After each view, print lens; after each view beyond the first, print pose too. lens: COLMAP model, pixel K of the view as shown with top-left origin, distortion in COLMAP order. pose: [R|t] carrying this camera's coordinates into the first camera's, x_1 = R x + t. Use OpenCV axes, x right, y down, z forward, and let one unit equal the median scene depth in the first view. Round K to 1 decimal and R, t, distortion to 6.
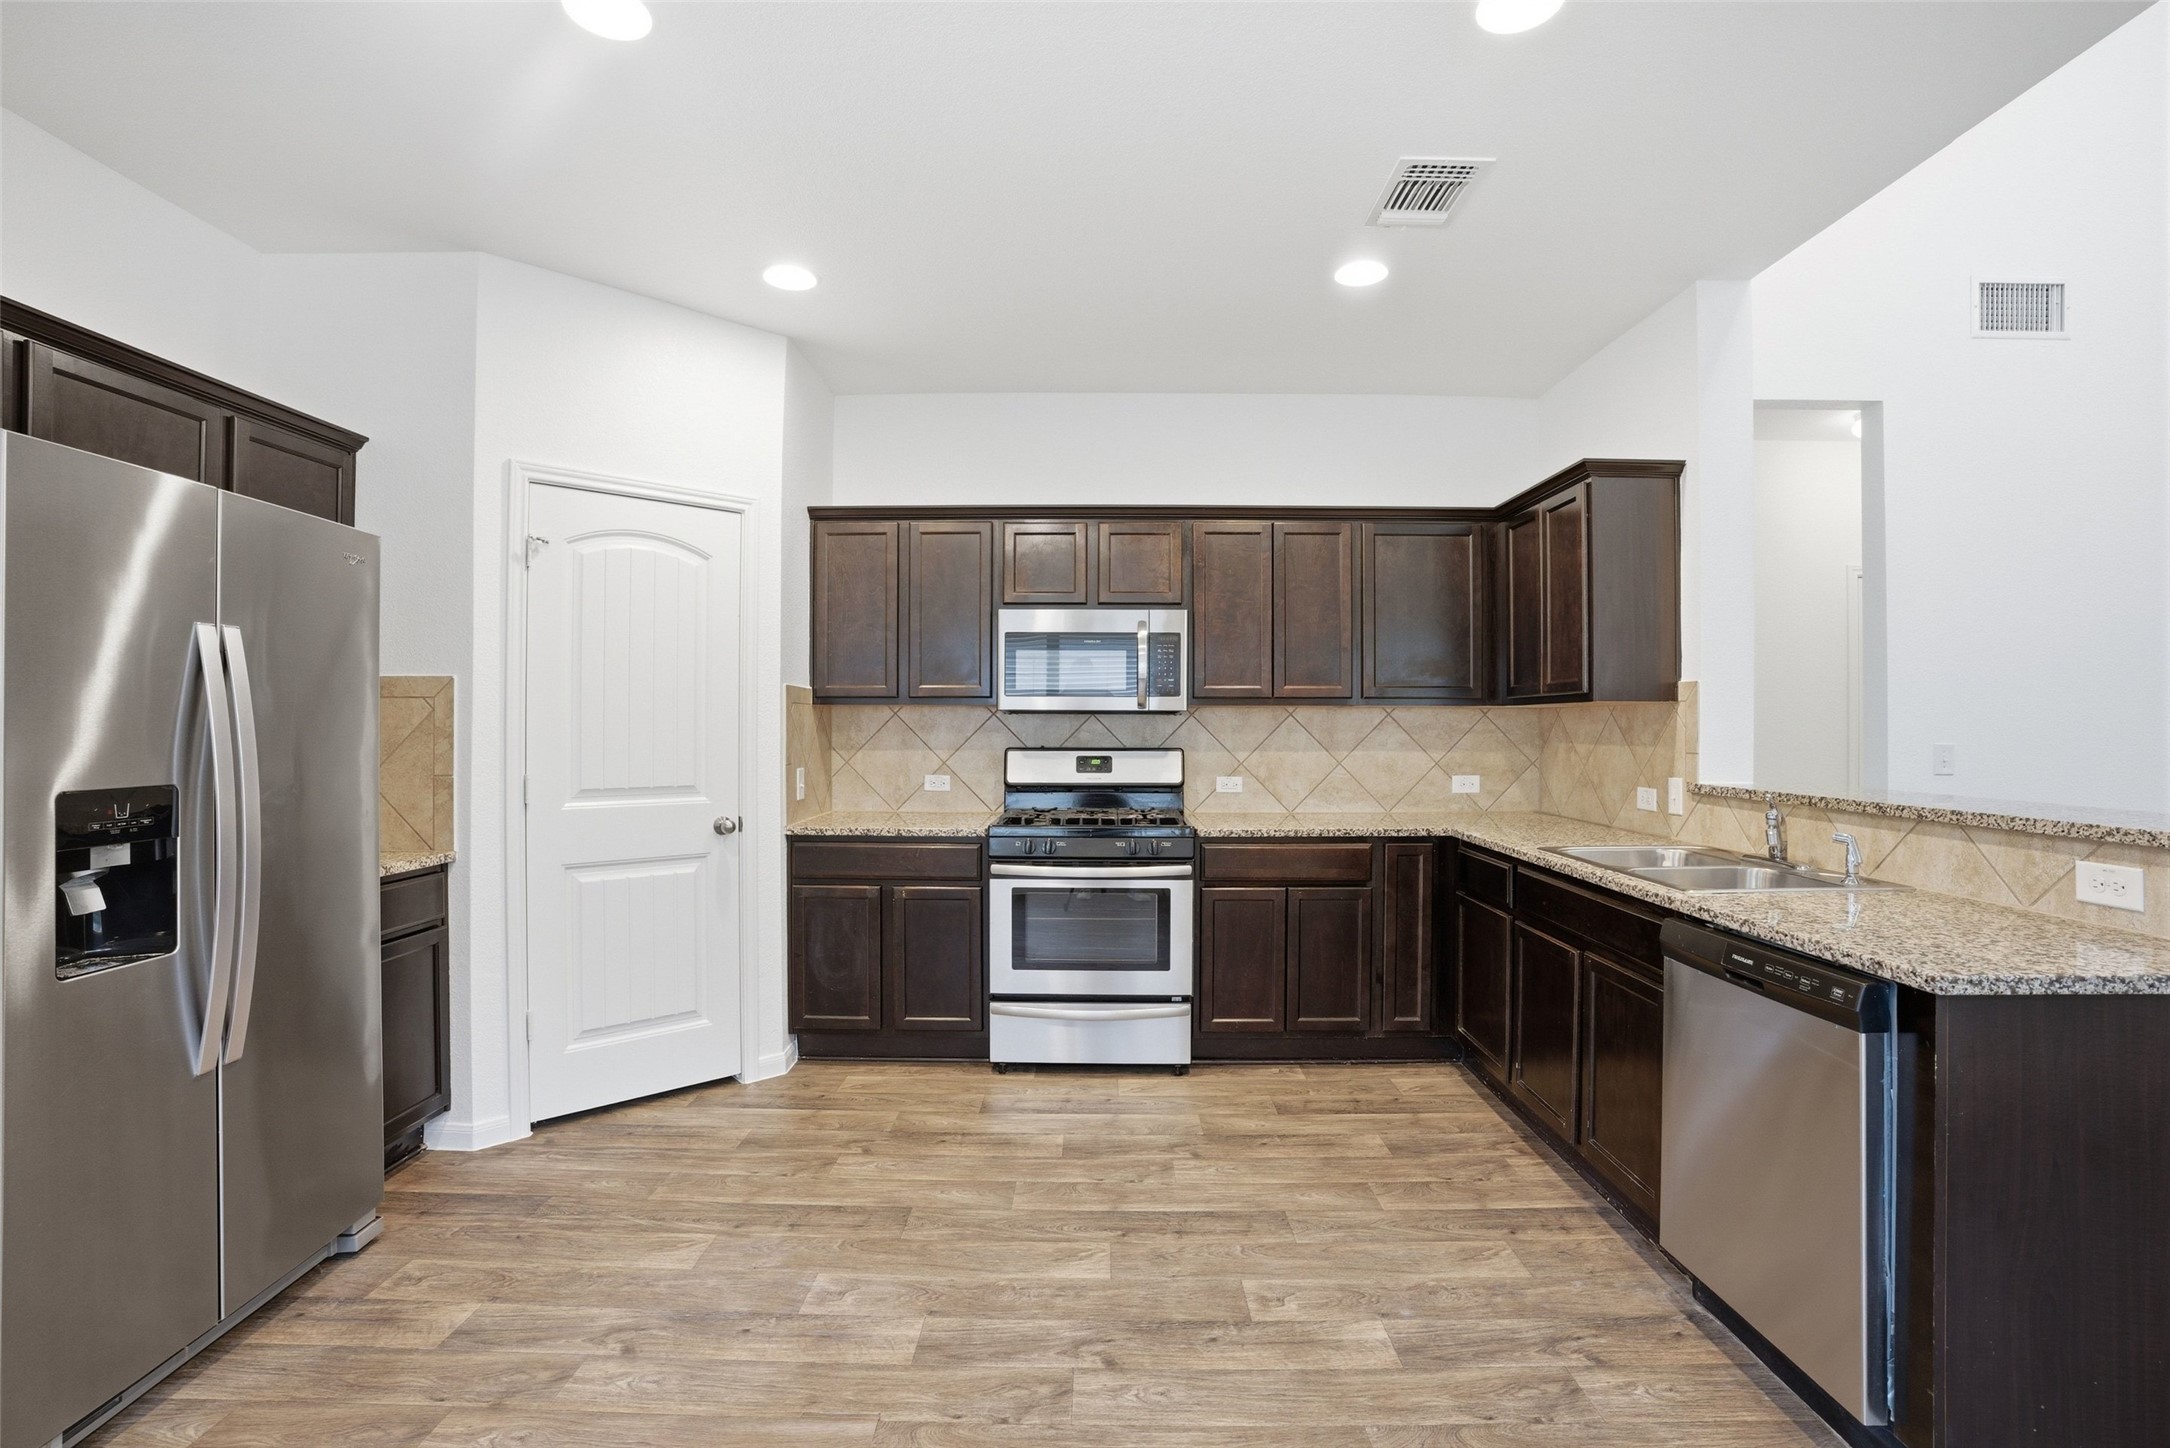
lens RADIAL K [[1000.9, 0, 1084.9], [0, 1000.9, 720.9], [0, 0, 1]] dist [-0.087099, 0.035142]
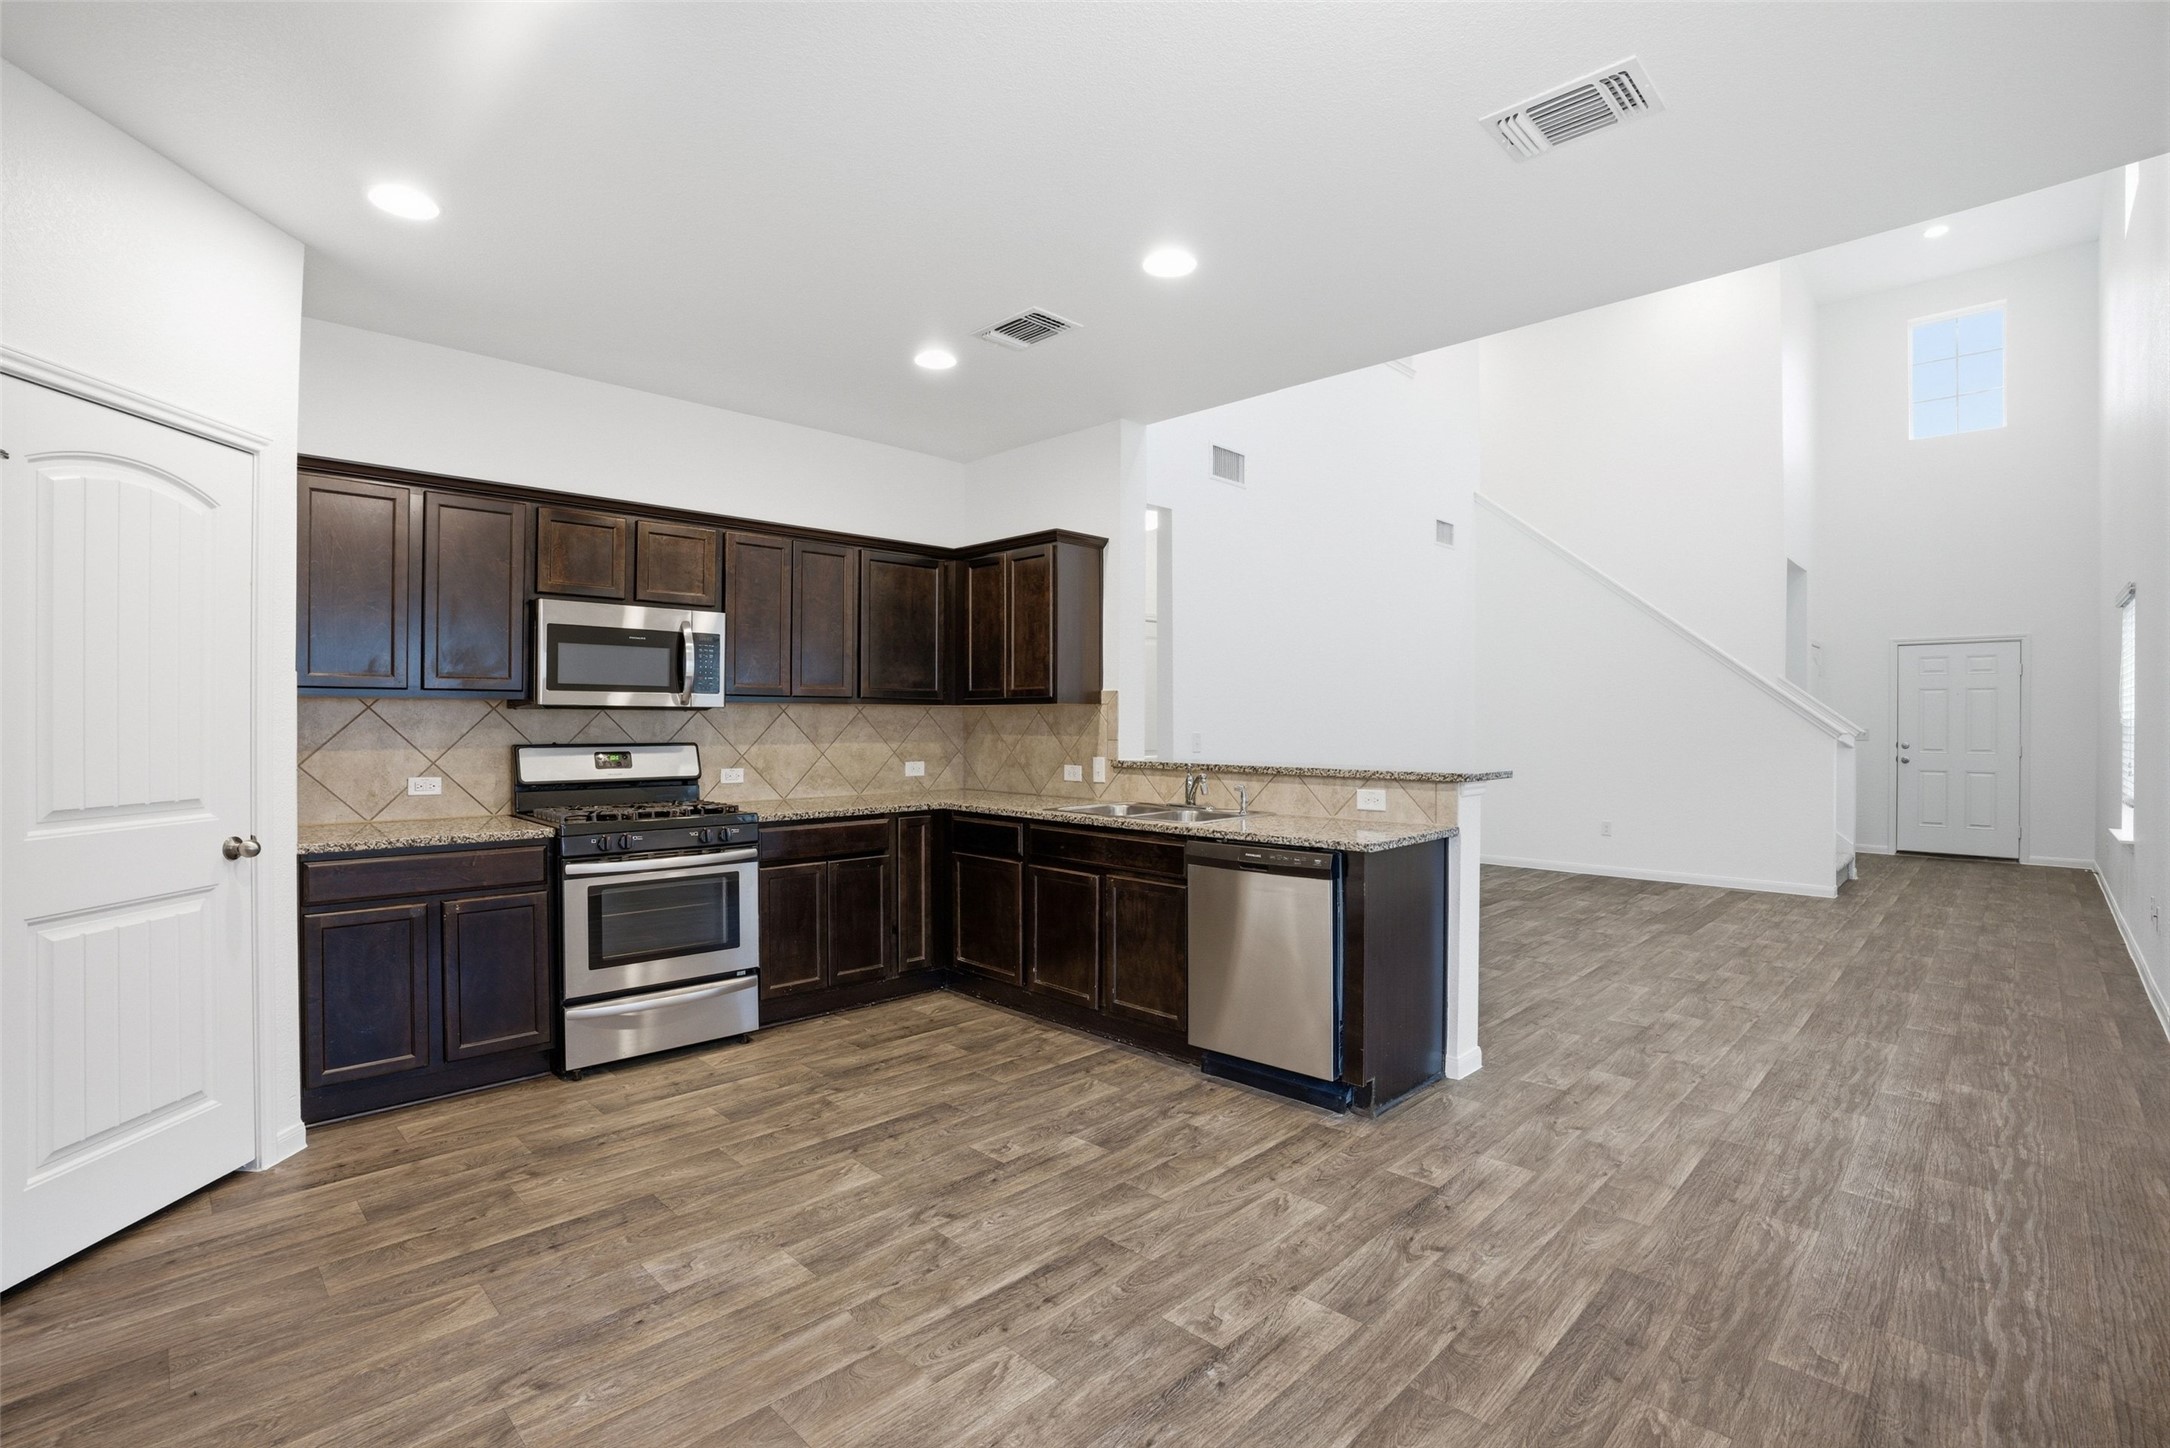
lens RADIAL K [[1000.9, 0, 1084.9], [0, 1000.9, 720.9], [0, 0, 1]] dist [-0.087099, 0.035142]
pose [[0.694469, 0.000135, 0.719523, -0.446199], [-0.002770, 0.999993, 0.002486, 0.000916], [-0.719518, -0.003720, 0.694464, -0.016118]]
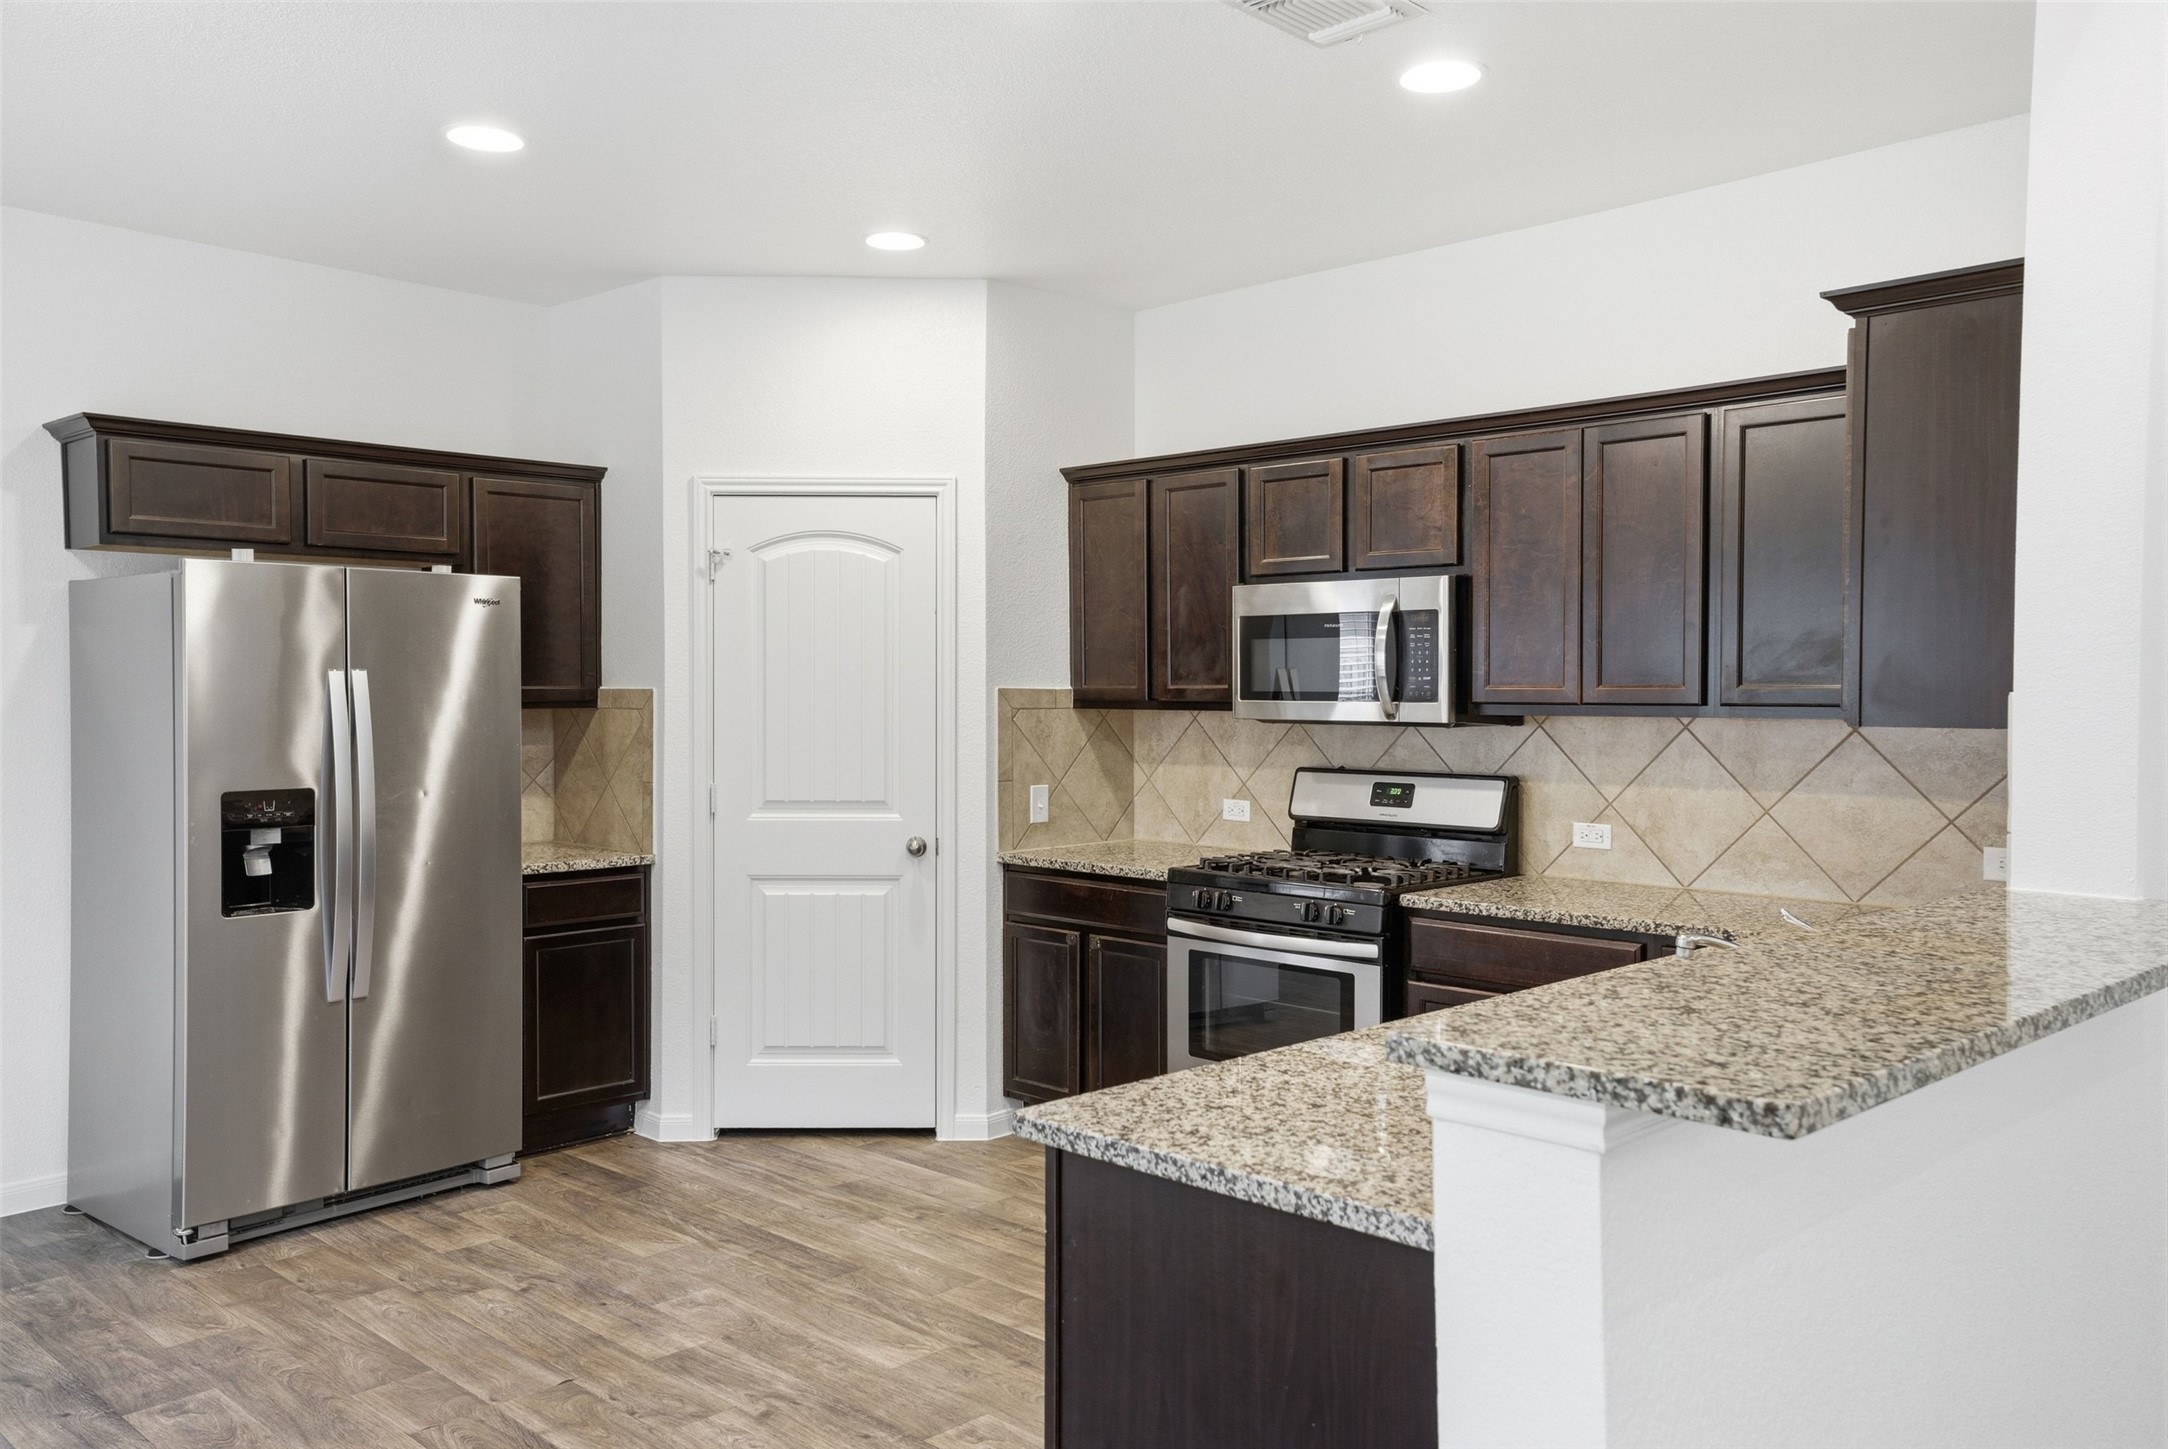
lens RADIAL K [[1676.3, 0, 1084.0], [0, 1676.3, 724.5], [0, 0, 1]] dist [0.053121, 0.004484]
pose [[0.721149, 0.014103, -0.692636, 0.813555], [0.003015, 0.999719, 0.023494, -0.041813], [0.692773, -0.019031, 0.720904, 0.001848]]
